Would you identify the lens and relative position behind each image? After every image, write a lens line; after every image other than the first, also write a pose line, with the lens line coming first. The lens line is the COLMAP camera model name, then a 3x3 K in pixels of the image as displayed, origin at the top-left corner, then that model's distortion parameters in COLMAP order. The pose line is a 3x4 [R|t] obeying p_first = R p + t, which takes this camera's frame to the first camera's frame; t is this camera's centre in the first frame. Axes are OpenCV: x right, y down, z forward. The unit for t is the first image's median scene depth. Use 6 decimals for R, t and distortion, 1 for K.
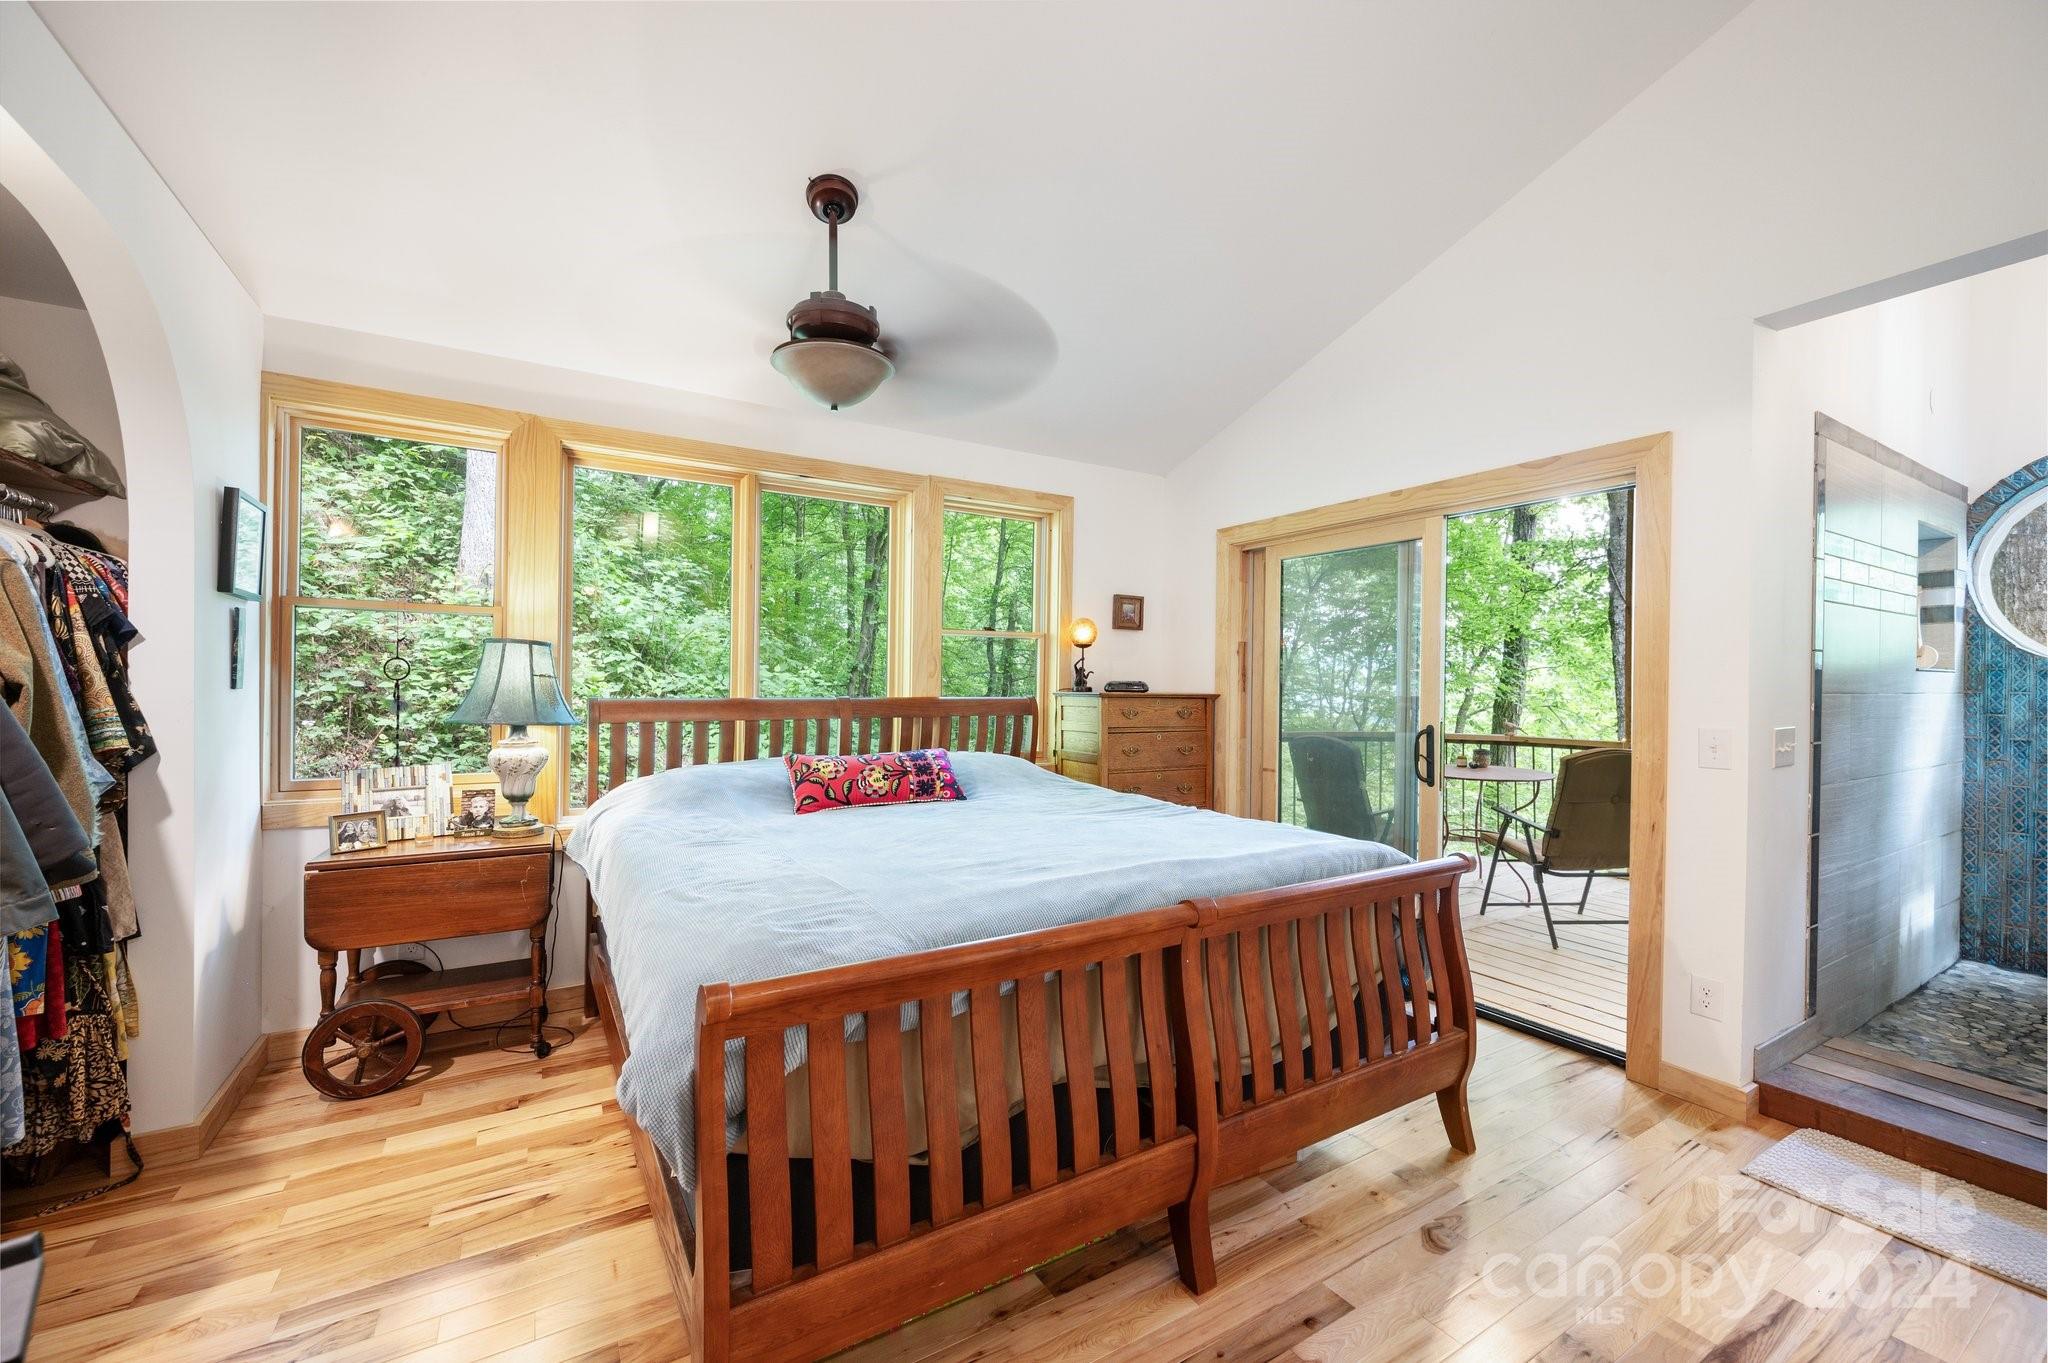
lens RADIAL K [[805.6, 0, 1020.7], [0, 805.6, 682.2], [0, 0, 1]] dist [-0.000594, -0.001031]
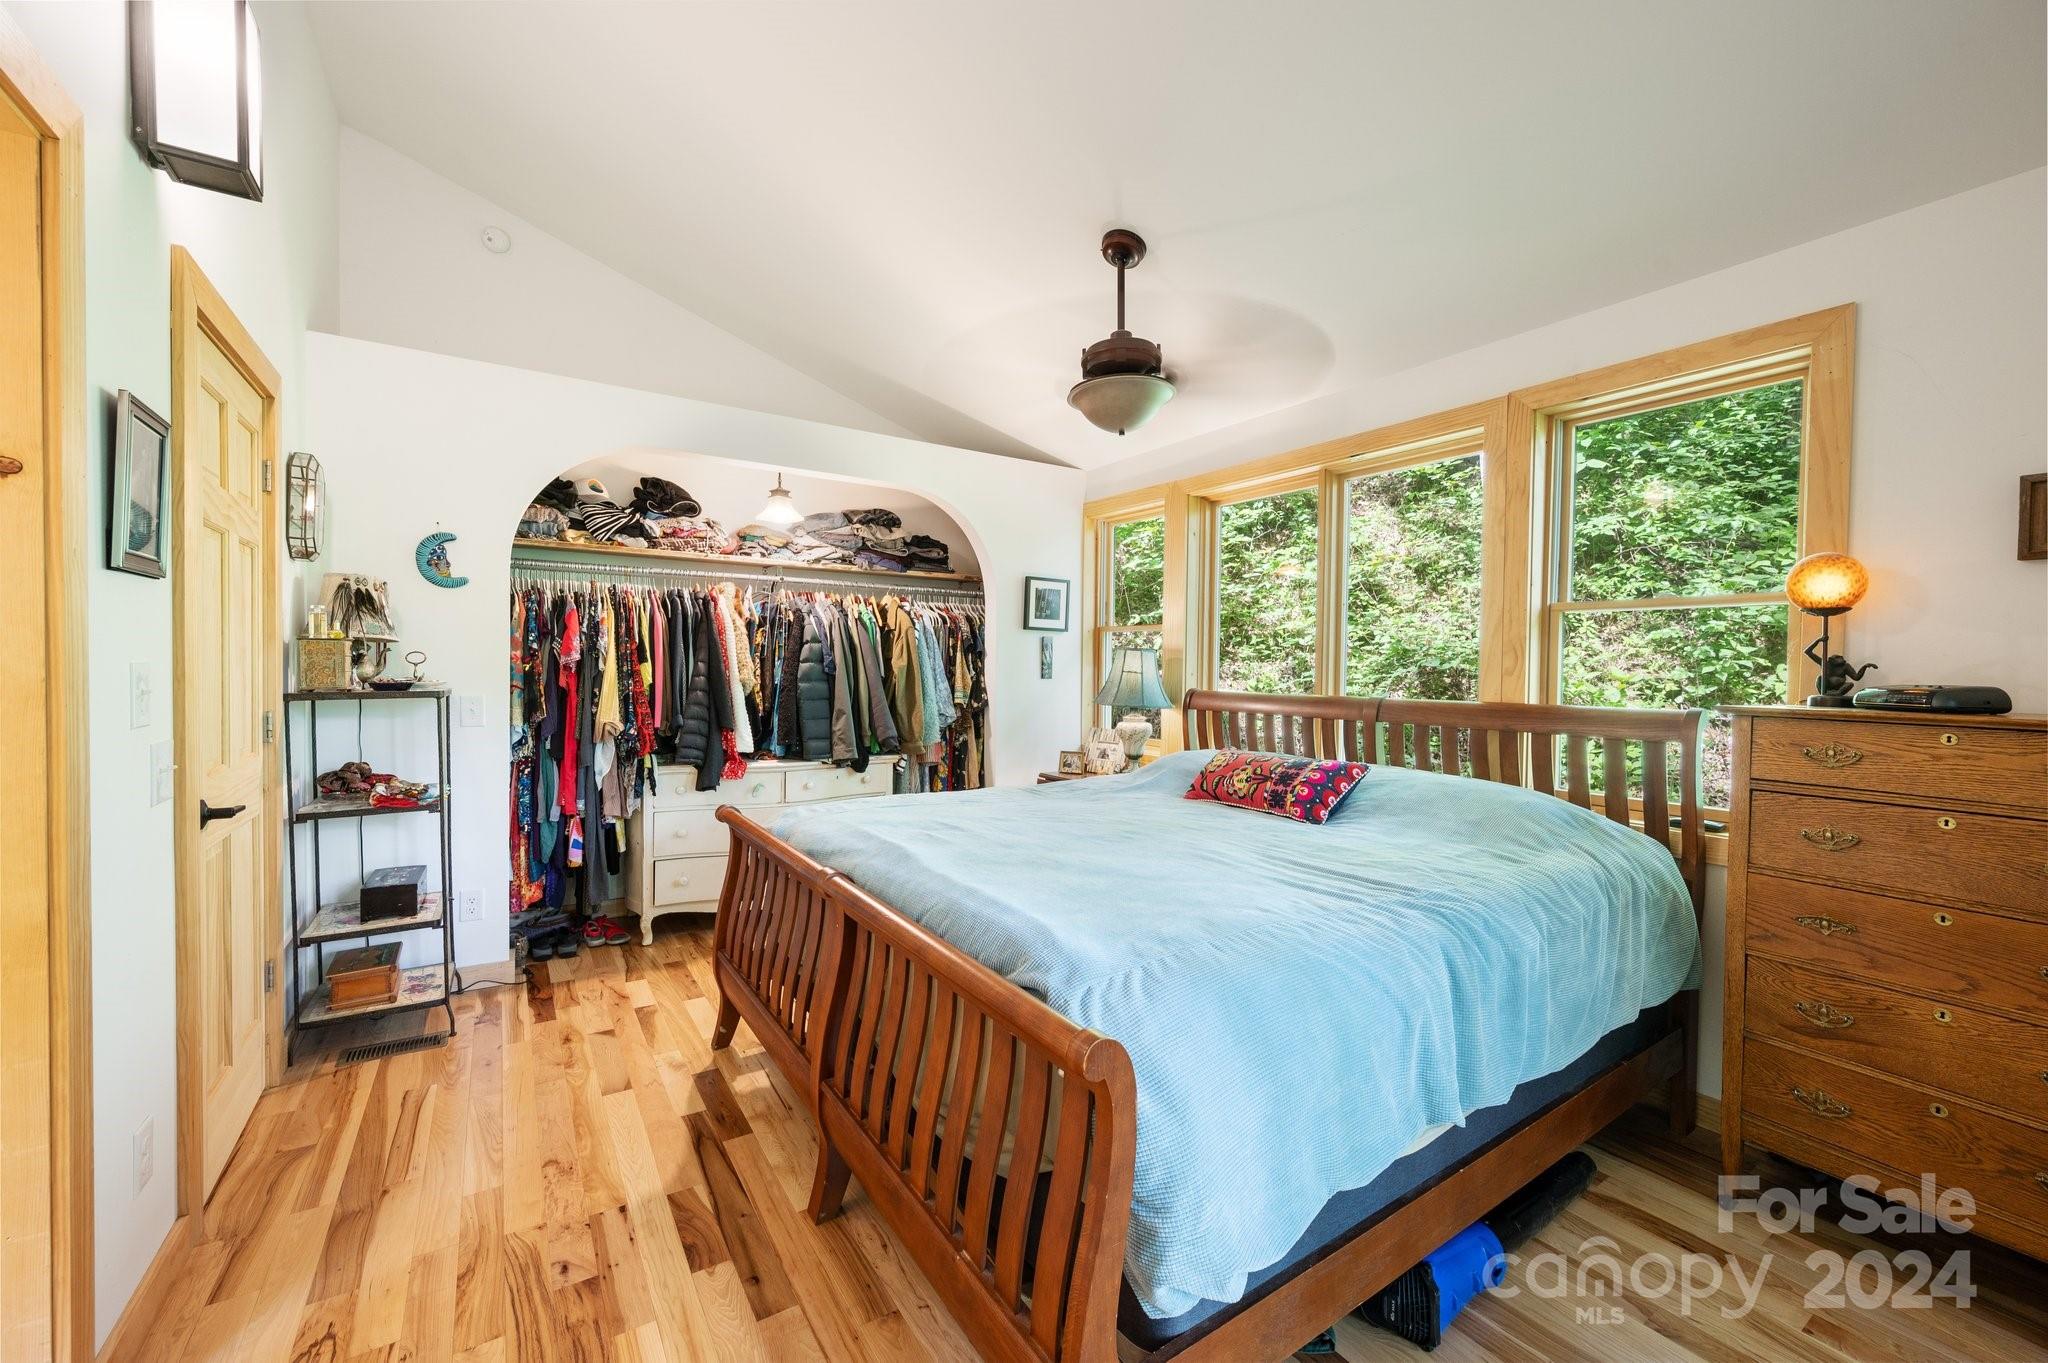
lens RADIAL K [[805.6, 0, 1017.5], [0, 805.6, 682.3], [0, 0, 1]] dist [-0.000594, -0.001031]
pose [[0.038228, 0.012098, -0.999196, 0.765023], [-0.012082, 0.999859, 0.011644, -0.003346], [0.999196, 0.011627, 0.038369, 0.698436]]
